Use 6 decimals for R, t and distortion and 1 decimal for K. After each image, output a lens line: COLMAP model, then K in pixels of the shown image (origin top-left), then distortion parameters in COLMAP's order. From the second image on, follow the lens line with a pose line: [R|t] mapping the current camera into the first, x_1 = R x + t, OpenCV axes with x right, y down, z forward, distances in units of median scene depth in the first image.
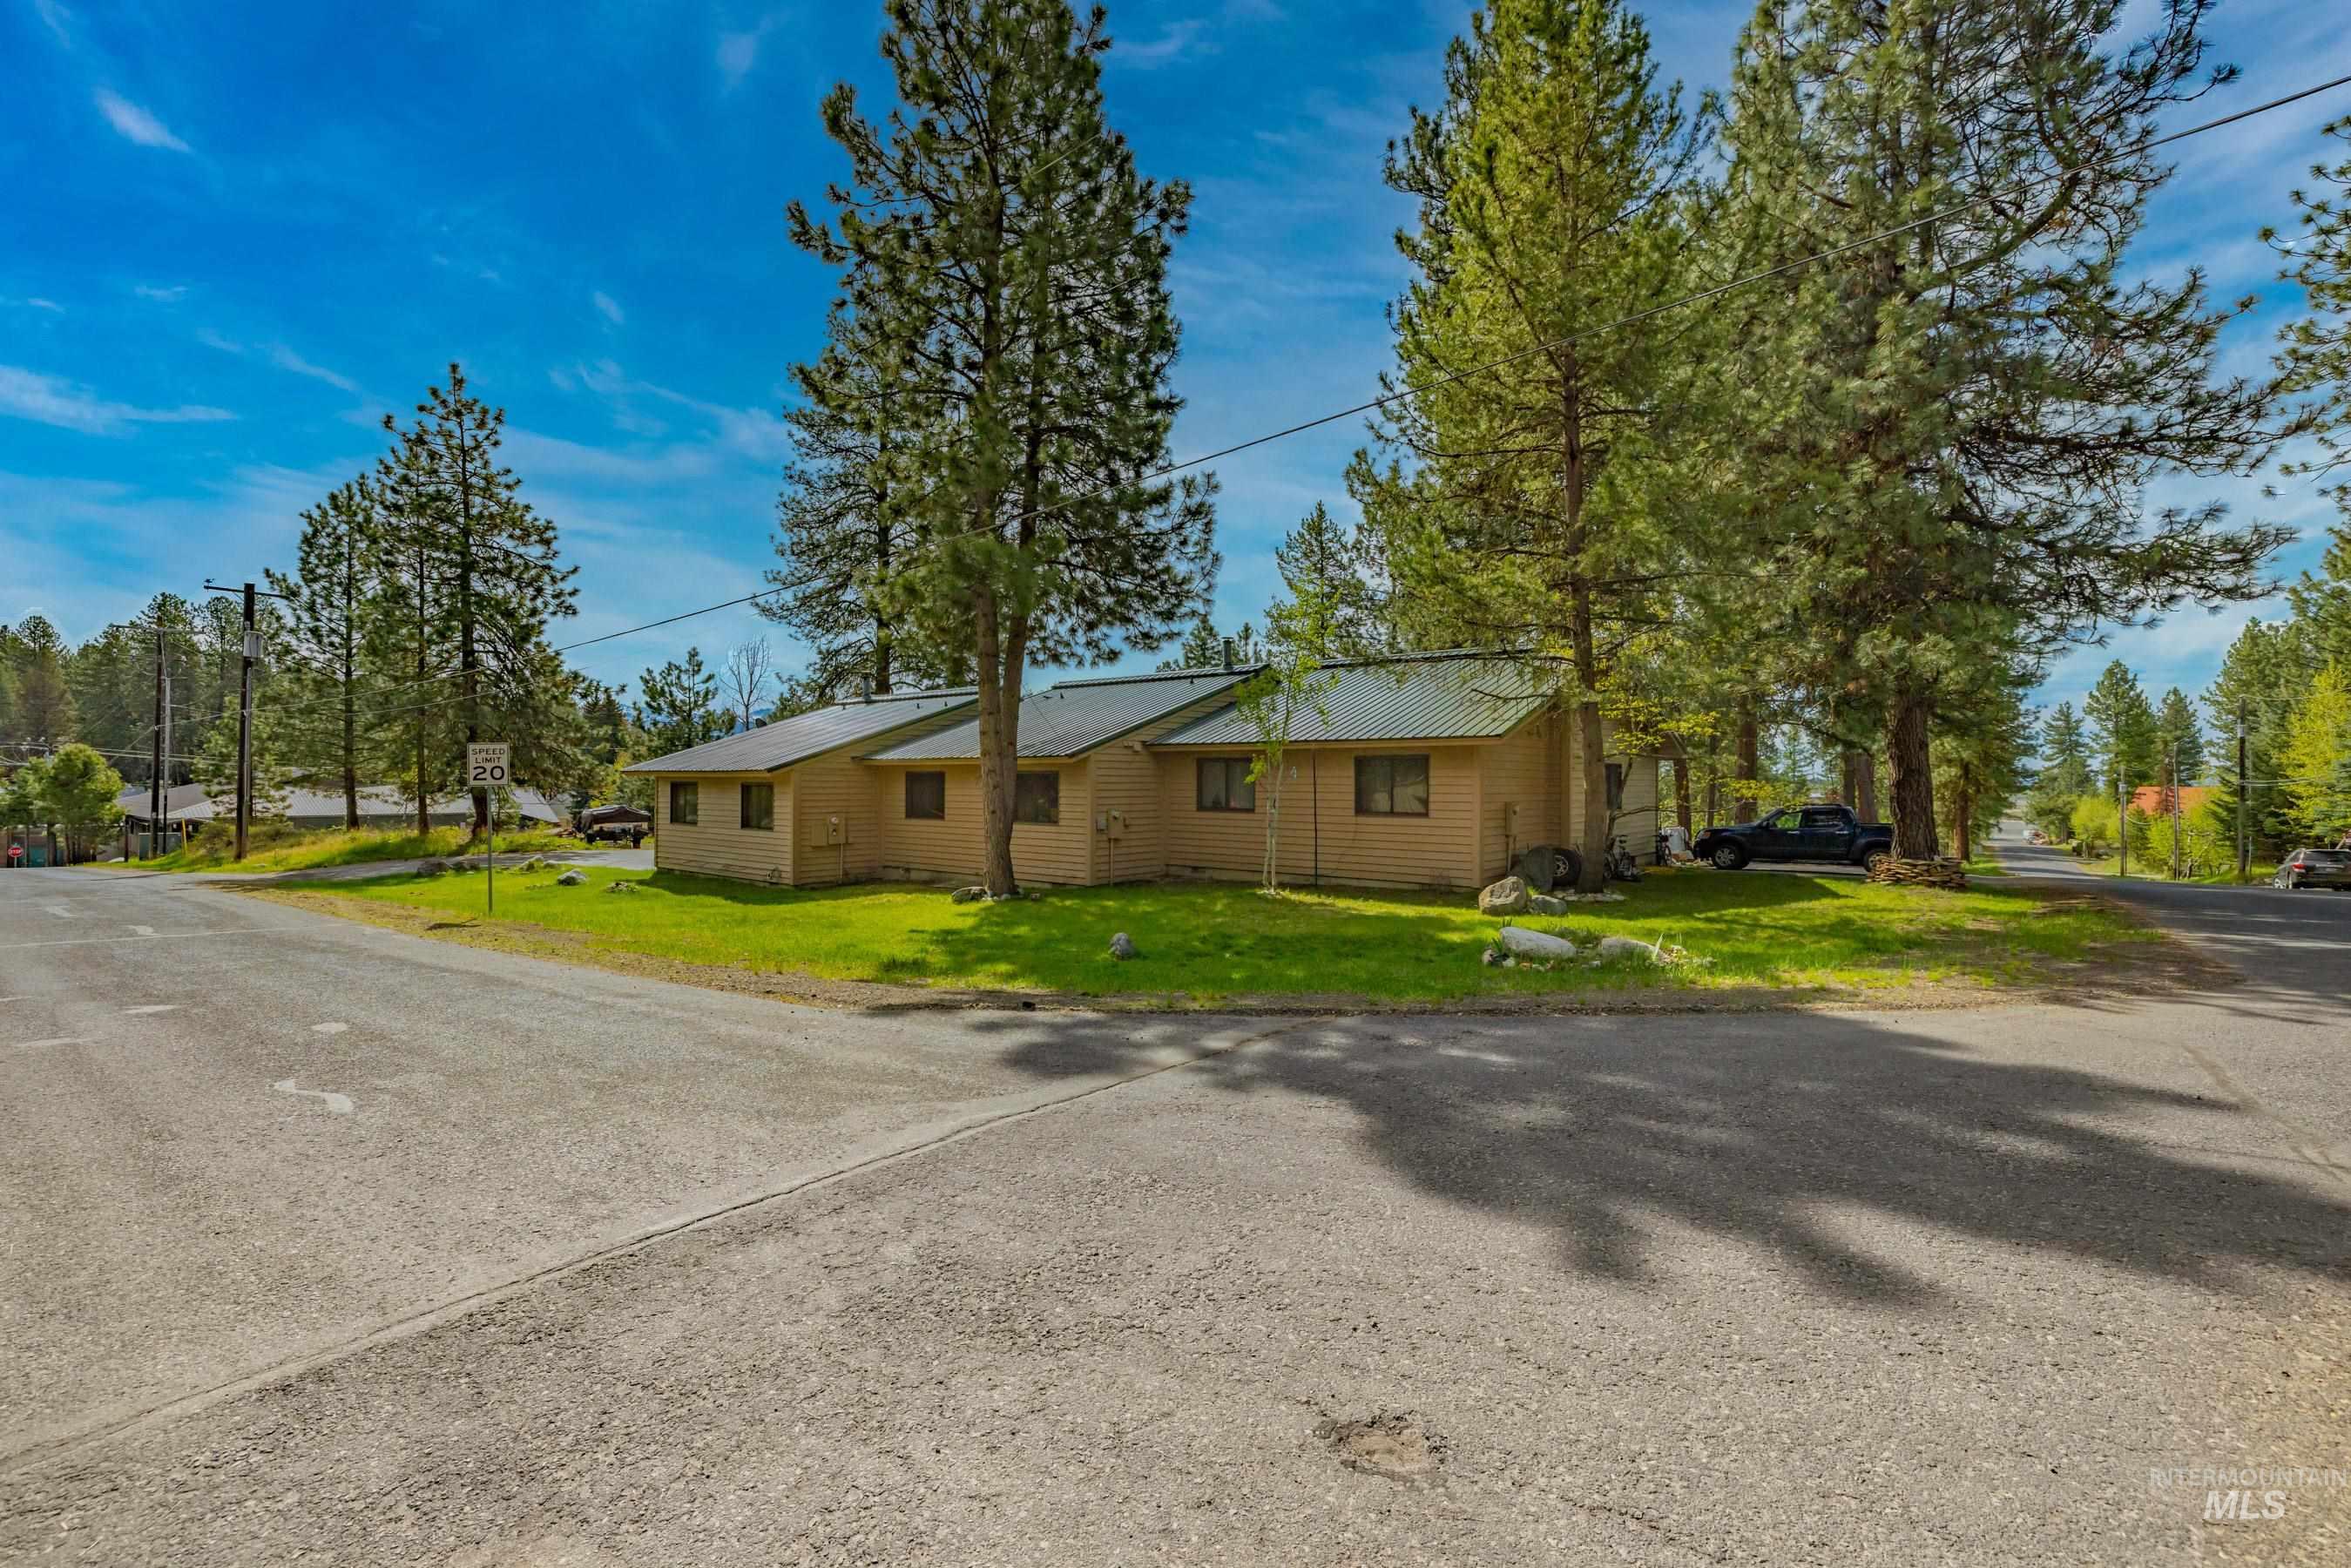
lens RADIAL K [[997.4, 0, 1178.0], [0, 997.4, 776.6], [0, 0, 1]] dist [0.011570, 0.000000]
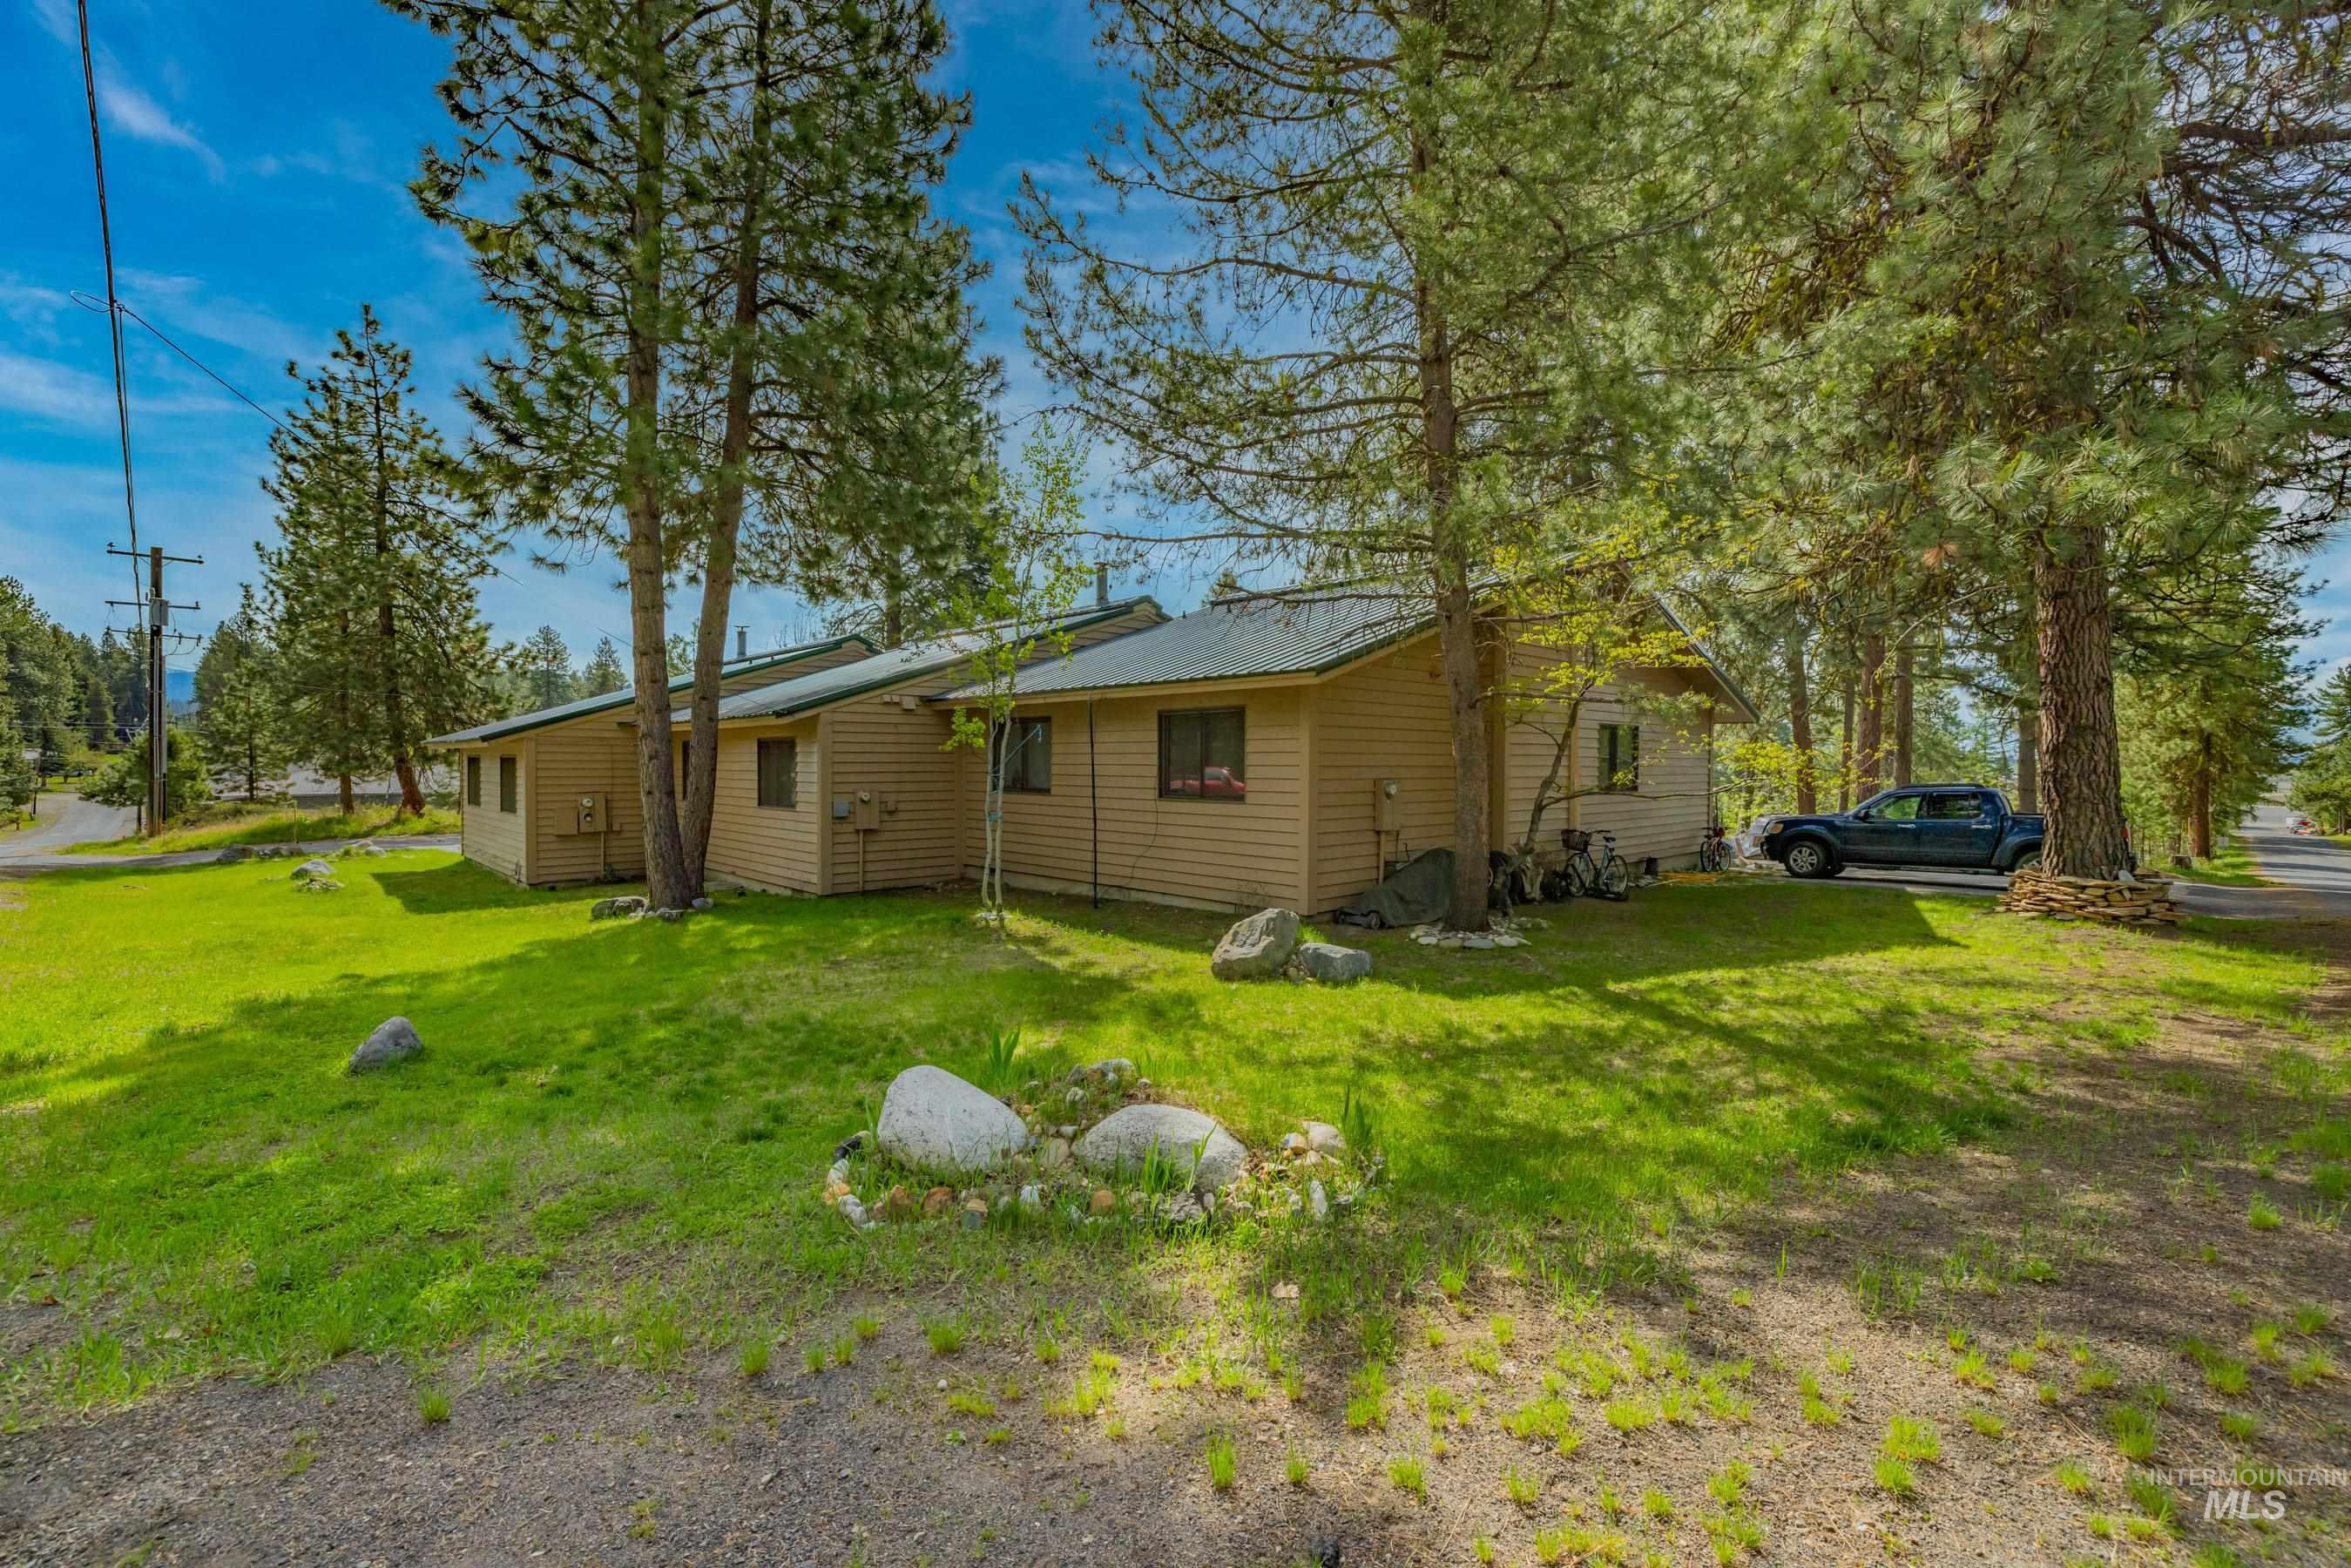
lens RADIAL K [[997.4, 0, 1183.9], [0, 997.4, 778.1], [0, 0, 1]] dist [0.011570, 0.000000]
pose [[0.991601, 0.000939, -0.129332, 0.547728], [0.001700, 0.999793, 0.020295, 0.022347], [0.129325, -0.020345, 0.991394, 0.660599]]
